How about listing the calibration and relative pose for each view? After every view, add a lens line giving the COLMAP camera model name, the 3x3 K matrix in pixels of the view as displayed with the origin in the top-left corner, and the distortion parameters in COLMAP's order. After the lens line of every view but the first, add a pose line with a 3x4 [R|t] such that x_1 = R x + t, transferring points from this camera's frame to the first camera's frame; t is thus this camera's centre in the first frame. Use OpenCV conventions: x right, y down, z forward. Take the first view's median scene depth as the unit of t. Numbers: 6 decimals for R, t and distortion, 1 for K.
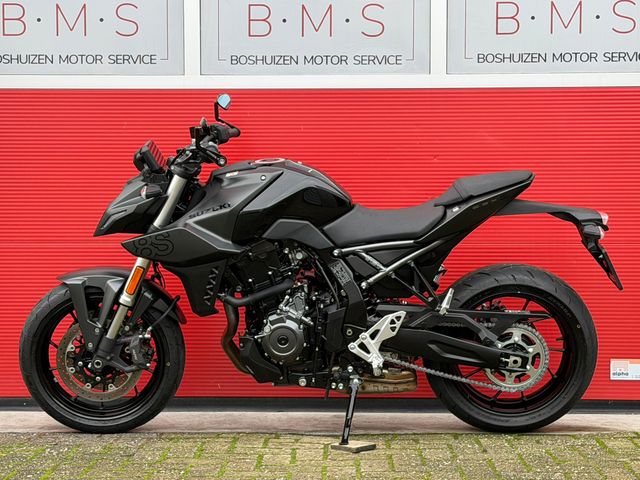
lens RADIAL K [[1386.2, 0, 319.3], [0, 1386.2, 243.4], [0, 0, 1]] dist [0.139429, 0.000000]
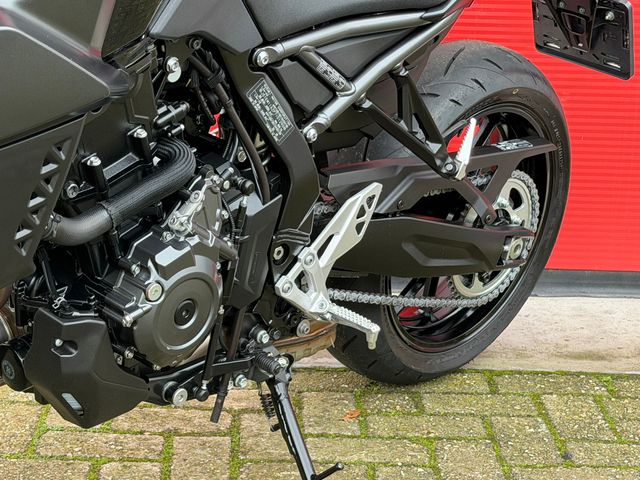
lens RADIAL K [[1469.3, 0, 310.8], [0, 1469.3, 253.7], [0, 0, 1]] dist [0.143714, 0.000000]
pose [[0.676946, -0.183925, 0.712682, -0.277527], [0.012037, 0.970912, 0.239134, -0.037706], [-0.735934, -0.153302, 0.659469, 0.715121]]
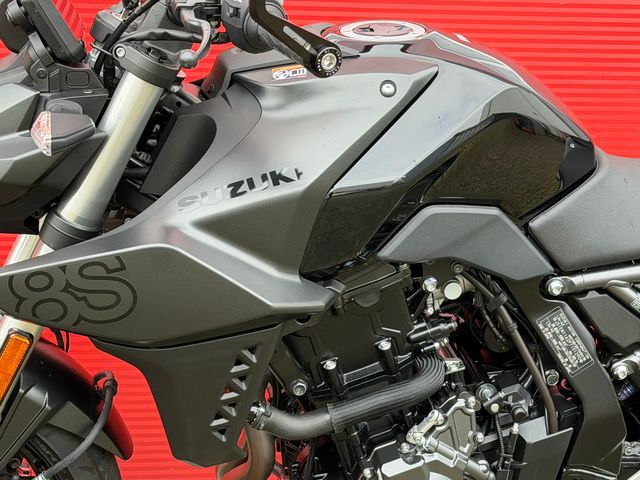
lens RADIAL K [[1386.2, 0, 320.8], [0, 1386.2, 237.7], [0, 0, 1]] dist [0.139429, 0.000000]
pose [[0.983451, -0.003554, 0.181141, -0.118262], [-0.026185, 0.986522, 0.161519, -0.065366], [-0.179274, -0.163589, 0.970103, 0.649794]]
